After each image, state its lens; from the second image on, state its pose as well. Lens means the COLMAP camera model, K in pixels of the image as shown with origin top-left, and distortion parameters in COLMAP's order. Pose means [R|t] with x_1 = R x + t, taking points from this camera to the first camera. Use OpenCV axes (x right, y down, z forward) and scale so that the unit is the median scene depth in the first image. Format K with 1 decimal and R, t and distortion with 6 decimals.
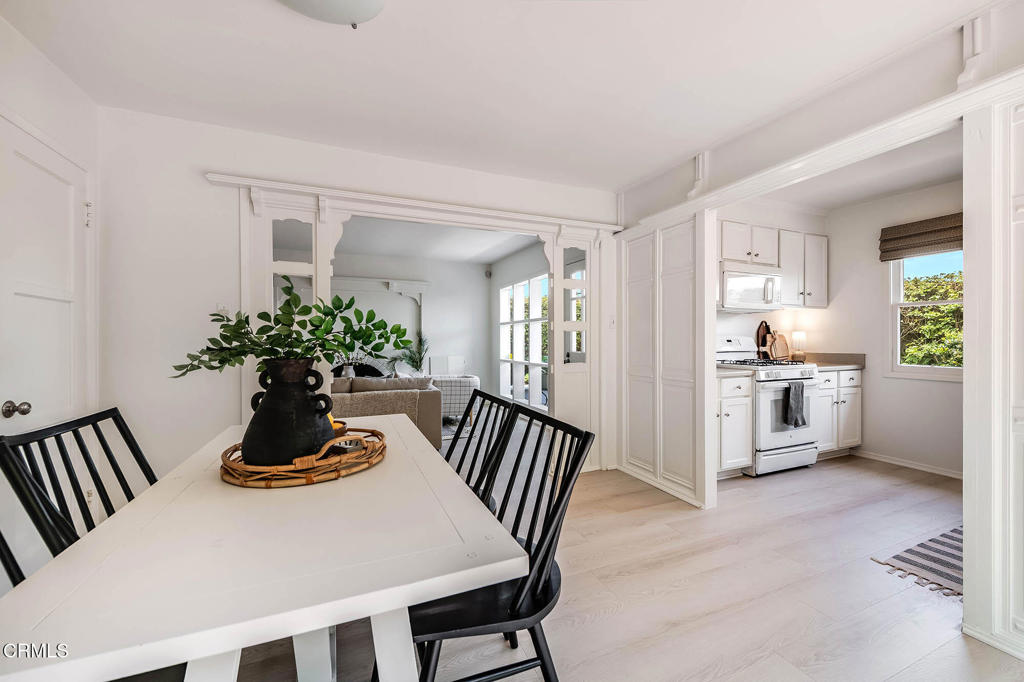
lens RADIAL K [[401.0, 0, 511.7], [0, 401.0, 342.6], [0, 0, 1]] dist [-0.000782, -0.000111]
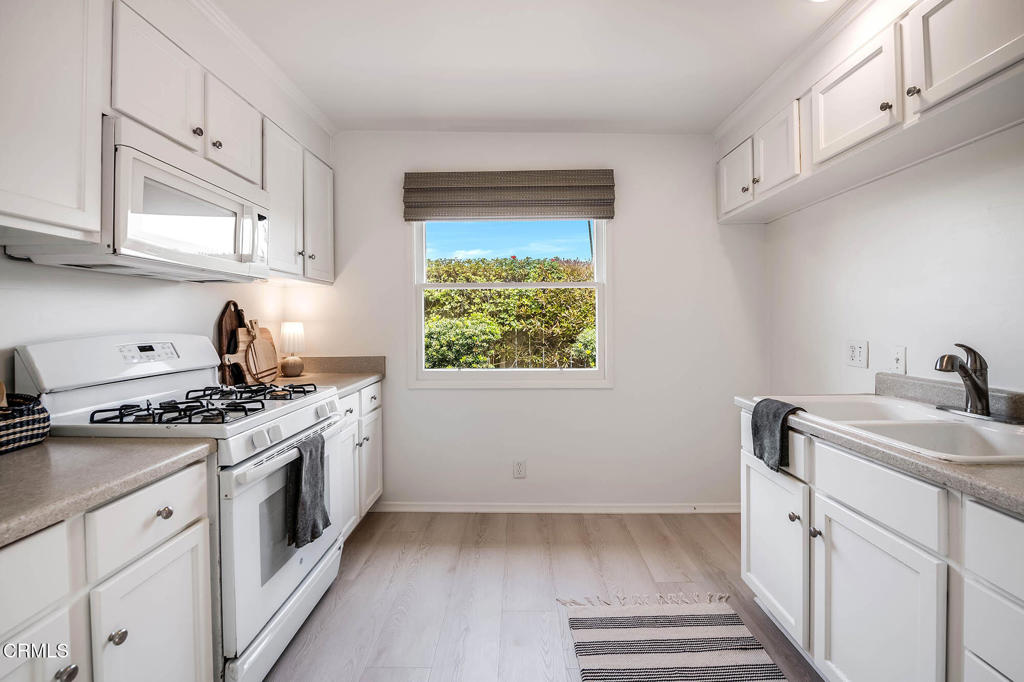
lens RADIAL K [[430.4, 0, 515.9], [0, 430.4, 318.5], [0, 0, 1]] dist [-0.016784, -0.000739]
pose [[0.393992, 0.001569, 0.919113, 0.301945], [0.014803, 0.999858, -0.008052, -0.024562], [-0.918995, 0.016778, 0.393913, 0.502279]]
